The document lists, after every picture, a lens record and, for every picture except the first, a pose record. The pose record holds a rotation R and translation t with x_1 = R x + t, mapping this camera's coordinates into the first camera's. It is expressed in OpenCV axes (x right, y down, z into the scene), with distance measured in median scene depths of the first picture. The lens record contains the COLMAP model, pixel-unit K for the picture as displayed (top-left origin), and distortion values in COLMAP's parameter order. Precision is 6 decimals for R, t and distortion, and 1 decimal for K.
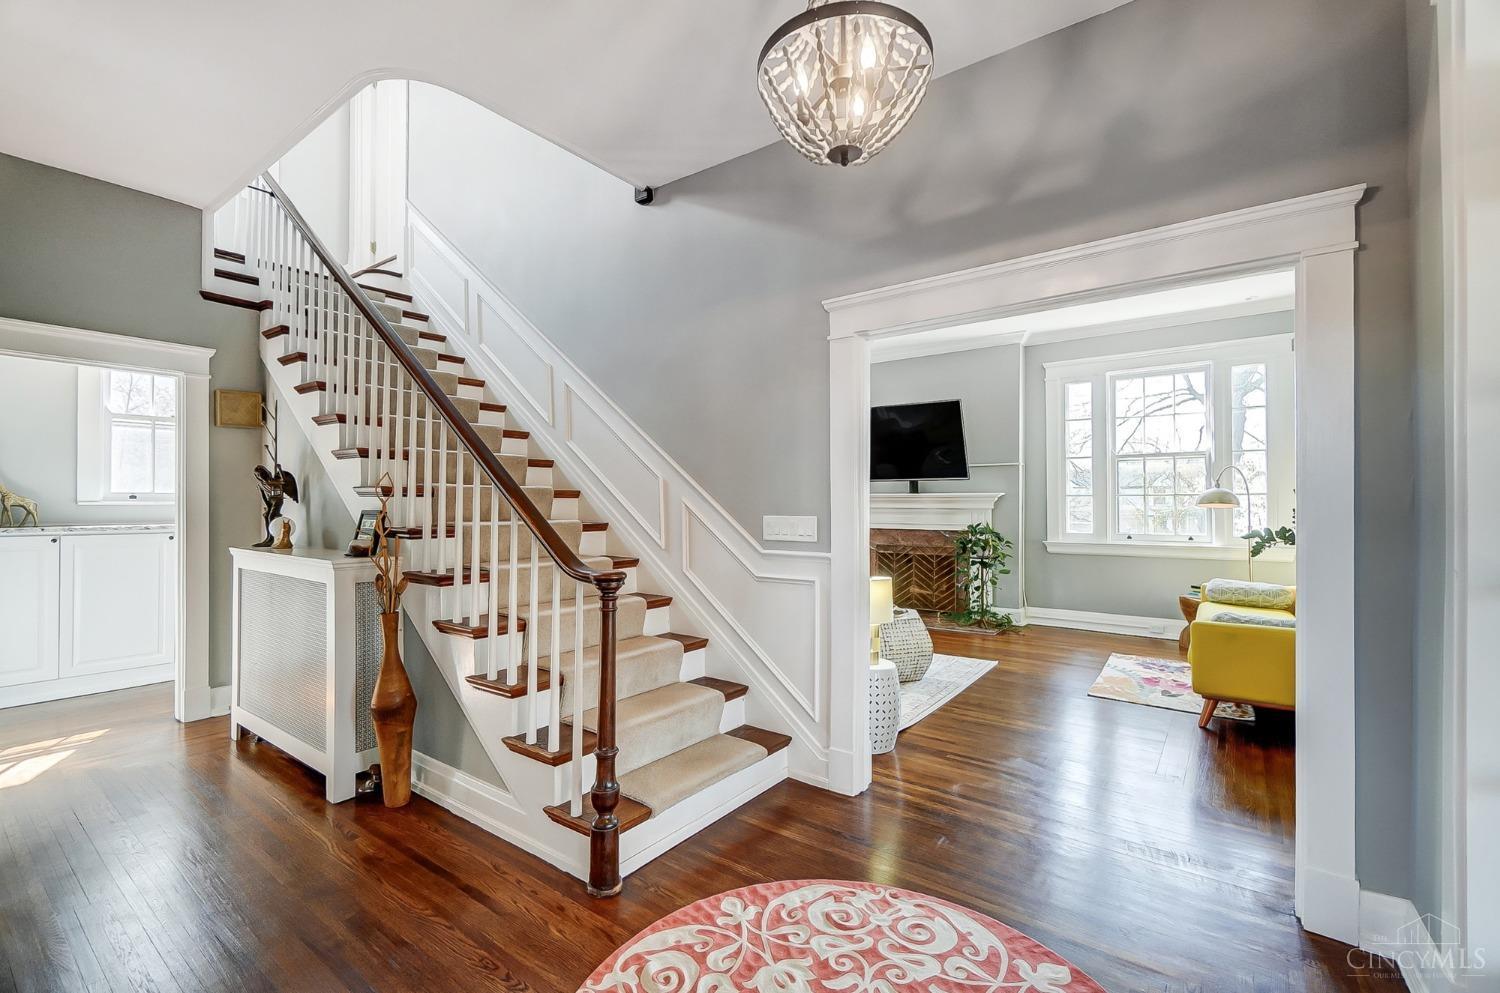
lens RADIAL K [[665.8, 0, 747.0], [0, 665.8, 492.5], [0, 0, 1]] dist [-0.005257, 0.005700]
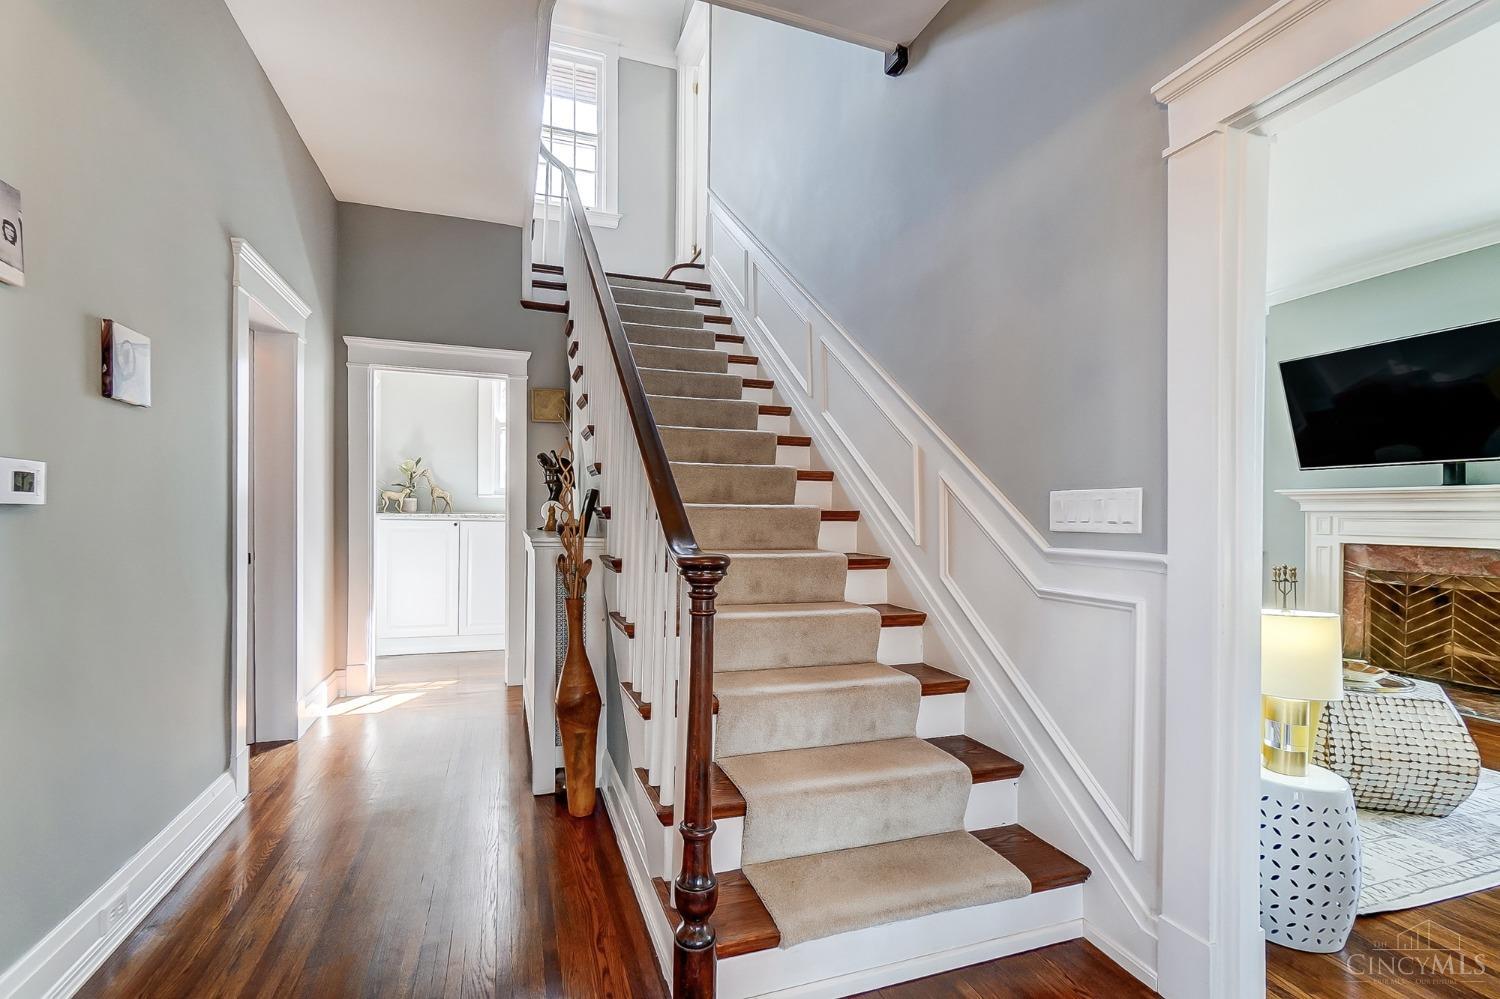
lens RADIAL K [[665.8, 0, 739.9], [0, 665.8, 514.3], [0, 0, 1]] dist [-0.005257, 0.005700]
pose [[0.825114, 0.007372, -0.564918, 0.132740], [-0.003149, 0.999959, 0.008451, 0.050996], [0.564957, -0.005194, 0.825104, 0.333319]]
